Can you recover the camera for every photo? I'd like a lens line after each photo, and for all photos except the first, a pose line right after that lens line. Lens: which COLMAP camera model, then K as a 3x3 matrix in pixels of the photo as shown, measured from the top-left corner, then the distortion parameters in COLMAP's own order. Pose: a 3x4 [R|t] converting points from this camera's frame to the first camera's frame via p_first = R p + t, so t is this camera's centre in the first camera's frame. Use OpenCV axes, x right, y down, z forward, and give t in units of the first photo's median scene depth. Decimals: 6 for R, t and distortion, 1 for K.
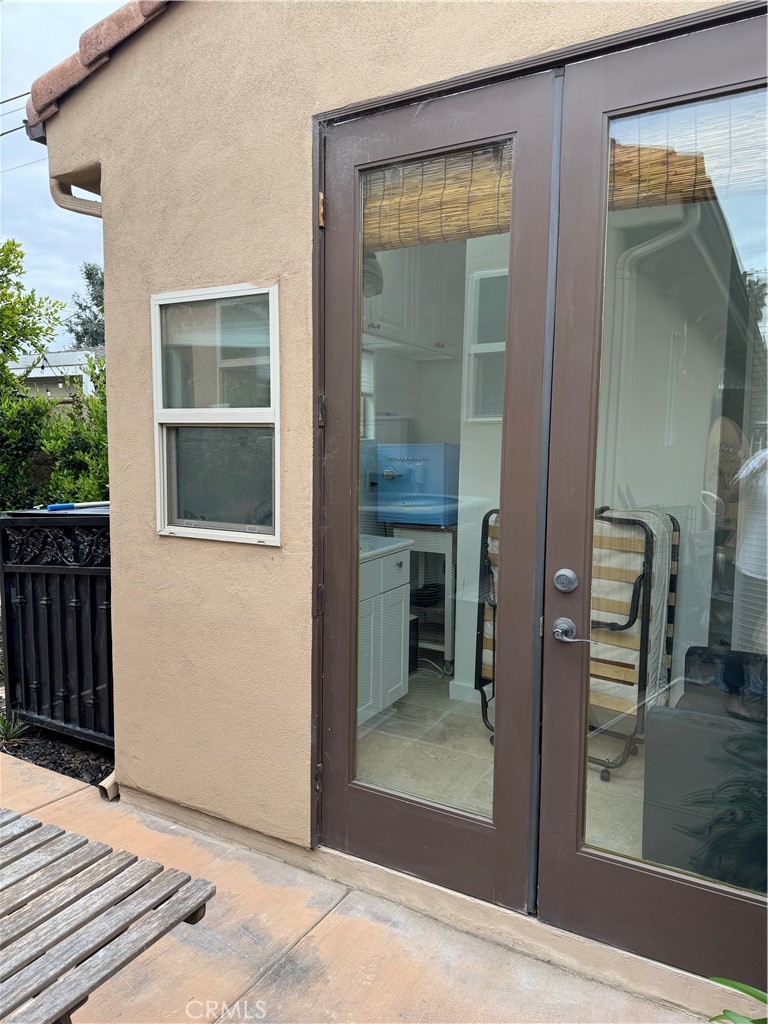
lens RADIAL K [[720.4, 0, 385.9], [0, 720.4, 522.3], [0, 0, 1]] dist [0.038921, -0.037795]
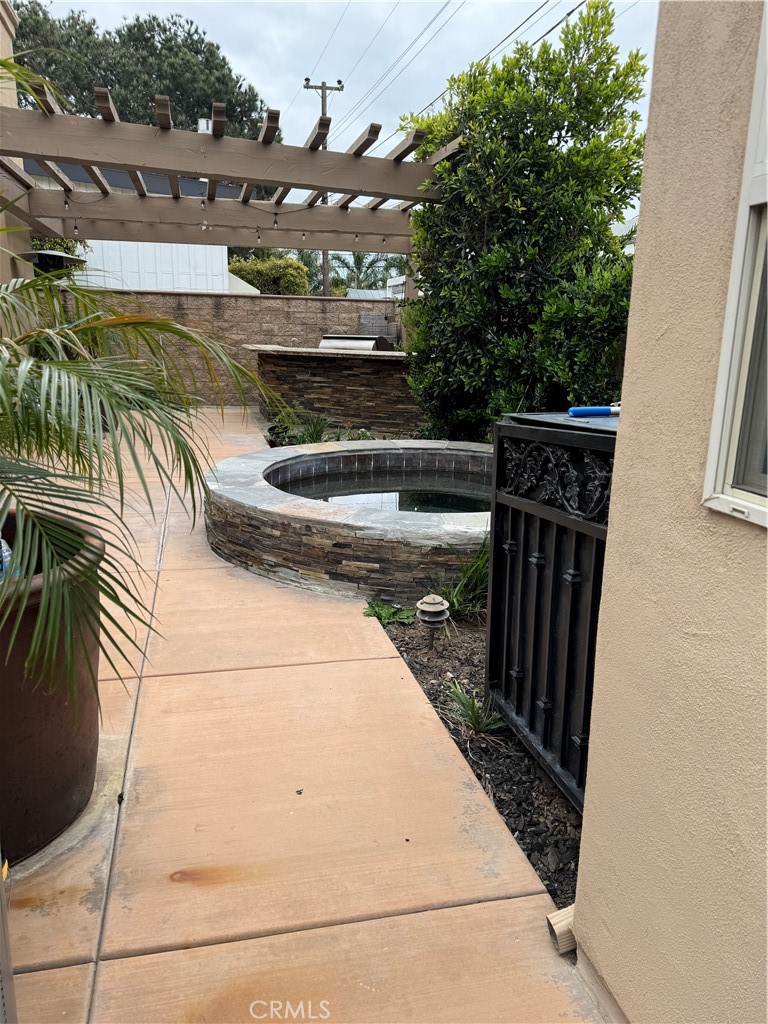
lens RADIAL K [[720.4, 0, 378.1], [0, 720.4, 521.6], [0, 0, 1]] dist [0.038921, -0.037795]
pose [[0.682074, 0.177690, -0.709367, -0.117445], [-0.074795, 0.981894, 0.174039, -0.024324], [0.727449, -0.065650, 0.683014, 0.459458]]
